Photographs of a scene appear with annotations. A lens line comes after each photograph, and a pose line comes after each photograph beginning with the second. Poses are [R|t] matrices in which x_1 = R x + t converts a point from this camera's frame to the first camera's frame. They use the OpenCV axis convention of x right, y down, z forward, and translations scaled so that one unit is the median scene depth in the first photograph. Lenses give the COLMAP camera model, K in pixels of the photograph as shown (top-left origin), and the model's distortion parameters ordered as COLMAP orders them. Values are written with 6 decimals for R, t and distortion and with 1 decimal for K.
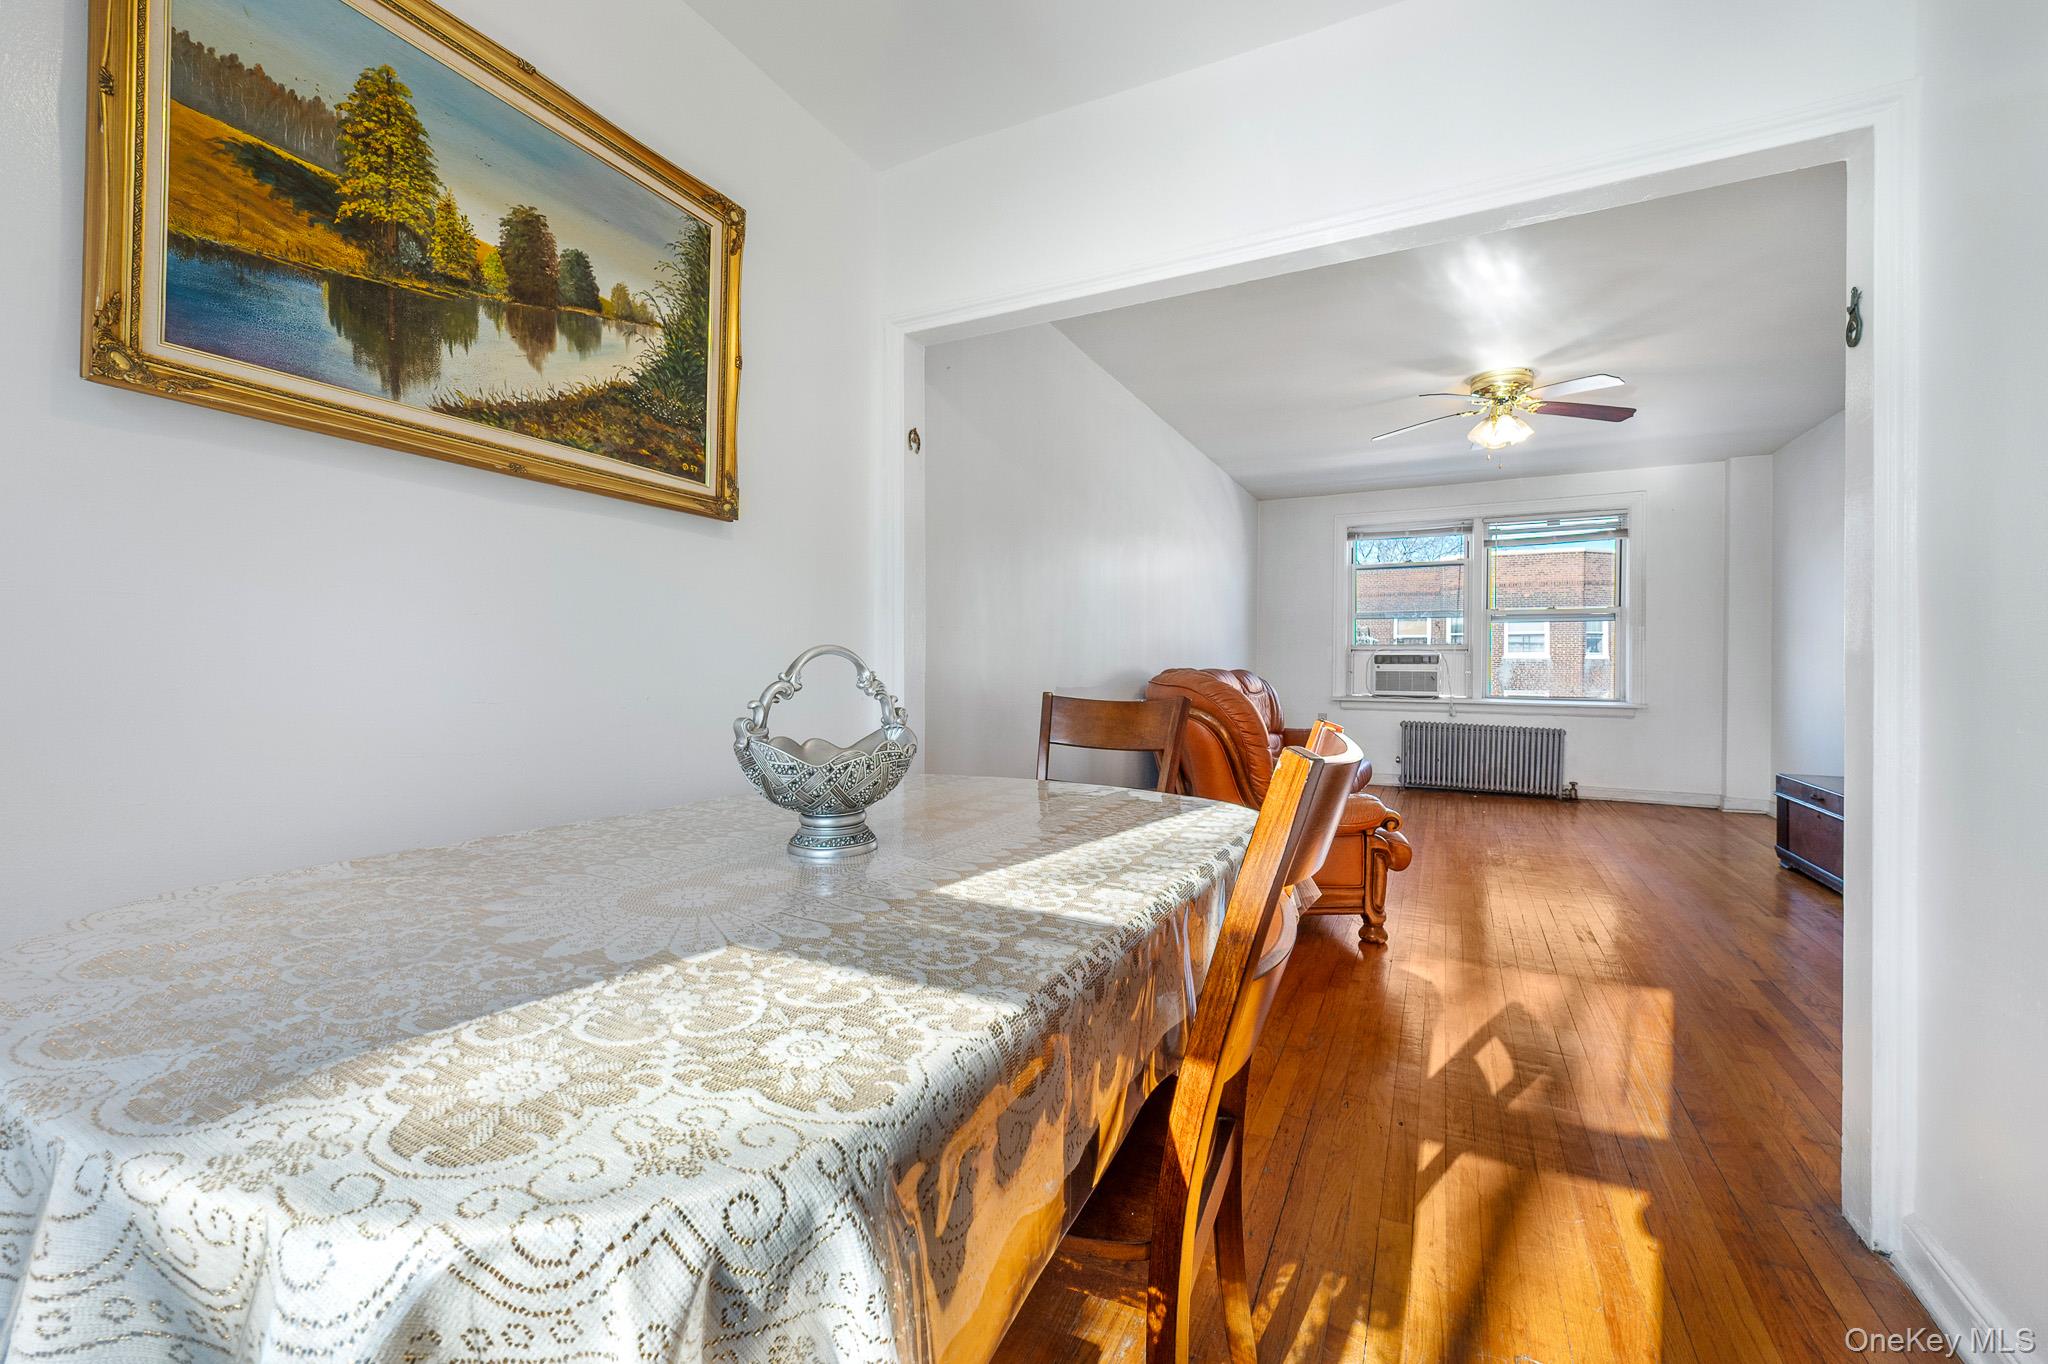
lens RADIAL K [[827.0, 0, 1028.4], [0, 827.0, 666.5], [0, 0, 1]] dist [0.009697, -0.000341]
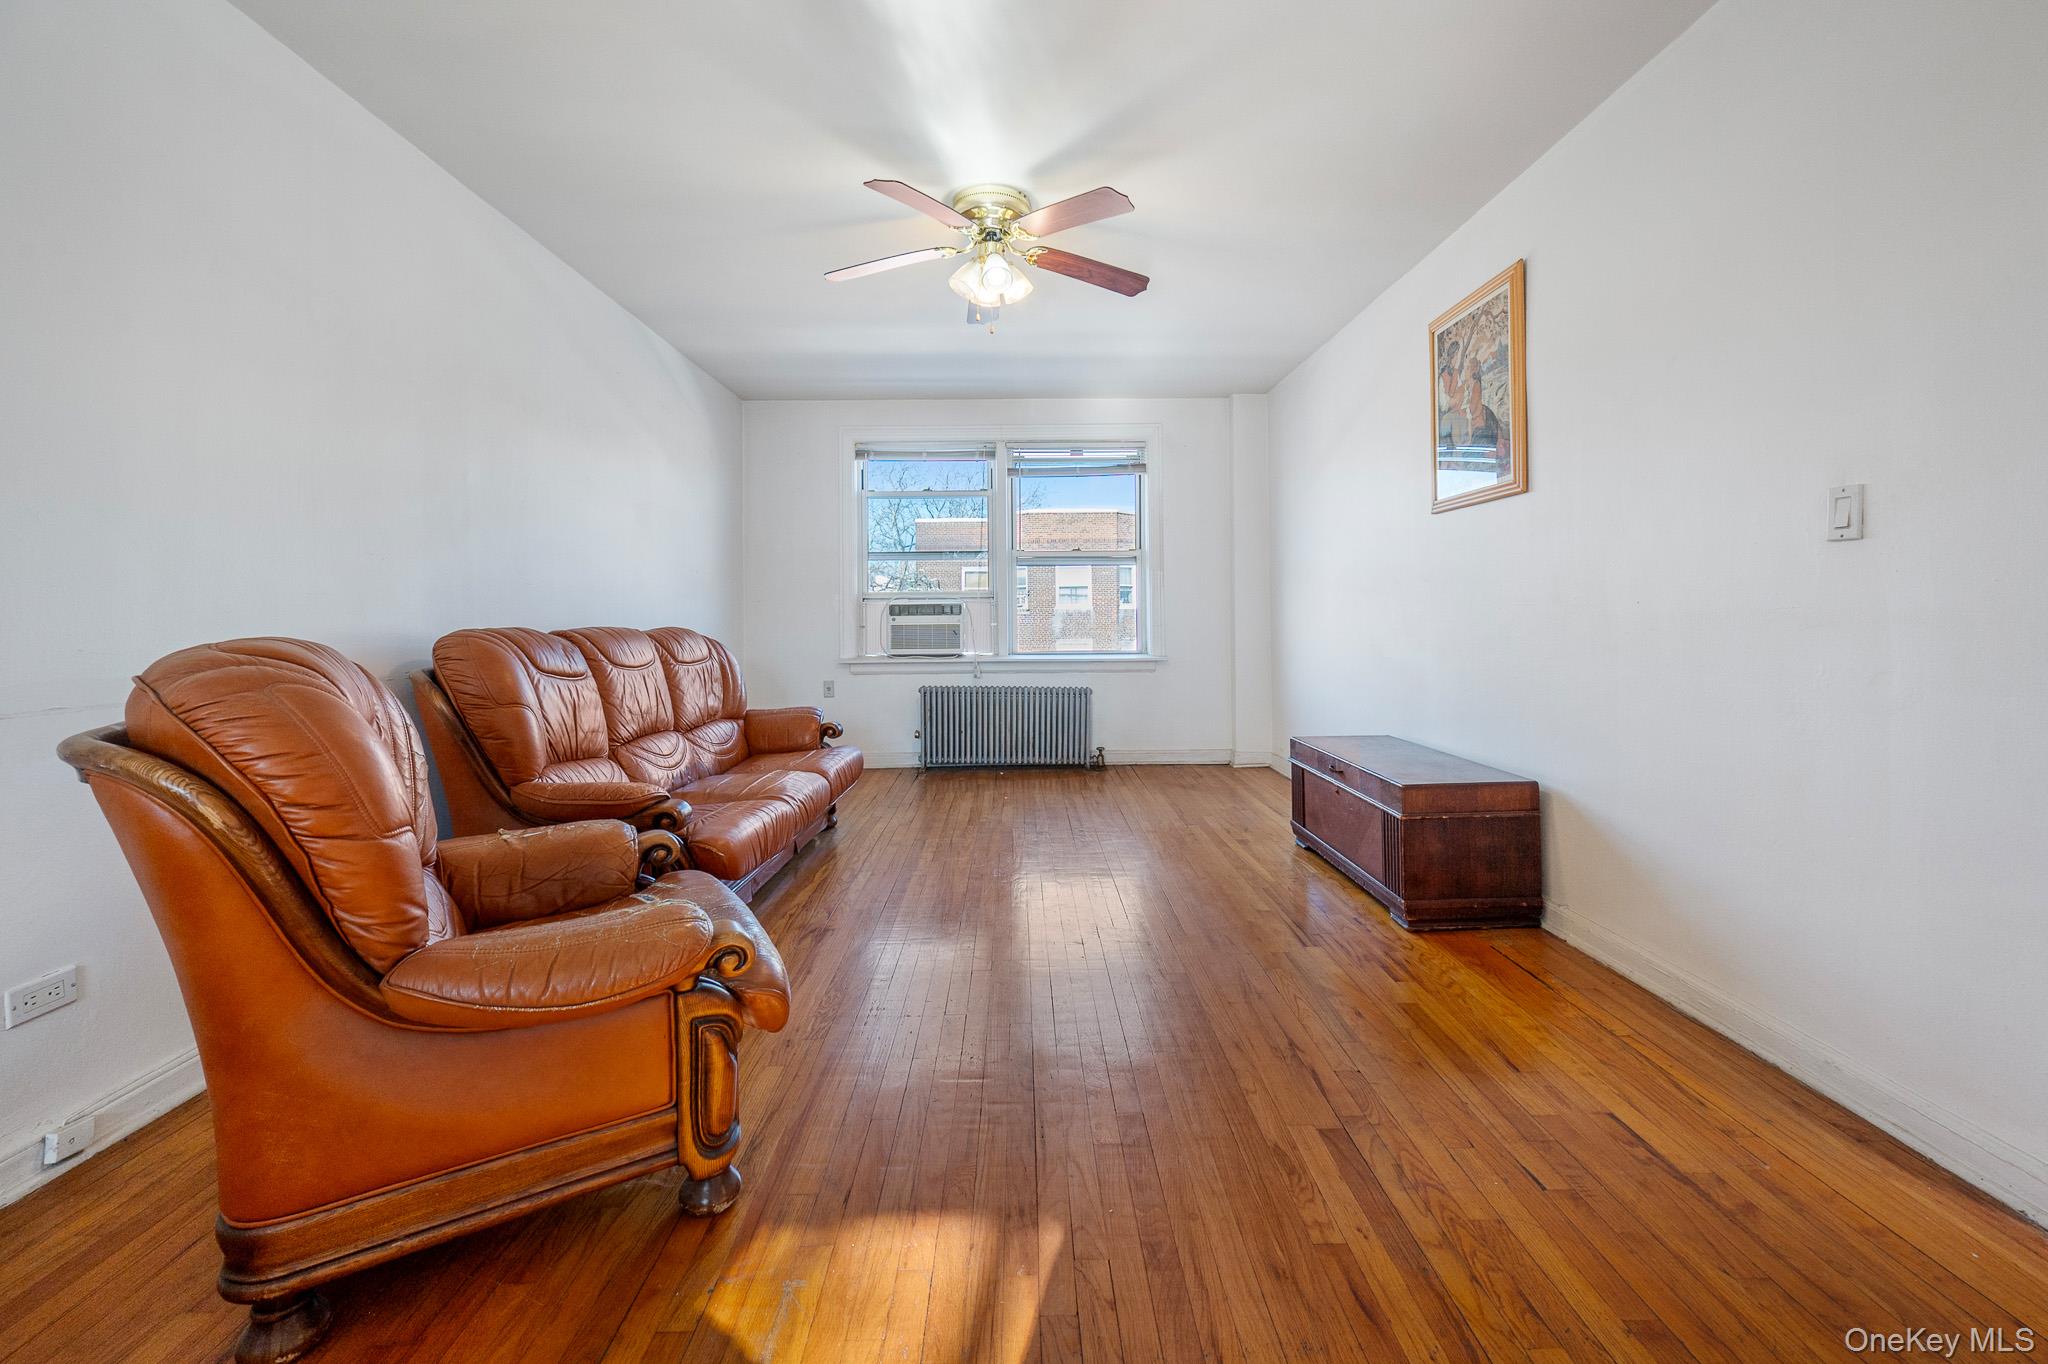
lens RADIAL K [[827.0, 0, 1023.5], [0, 827.0, 617.9], [0, 0, 1]] dist [0.009697, -0.000341]
pose [[0.890575, -0.016453, 0.454539, 0.186185], [0.018342, 0.999832, 0.000254, 0.000913], [-0.454467, 0.008111, 0.890727, 0.253527]]
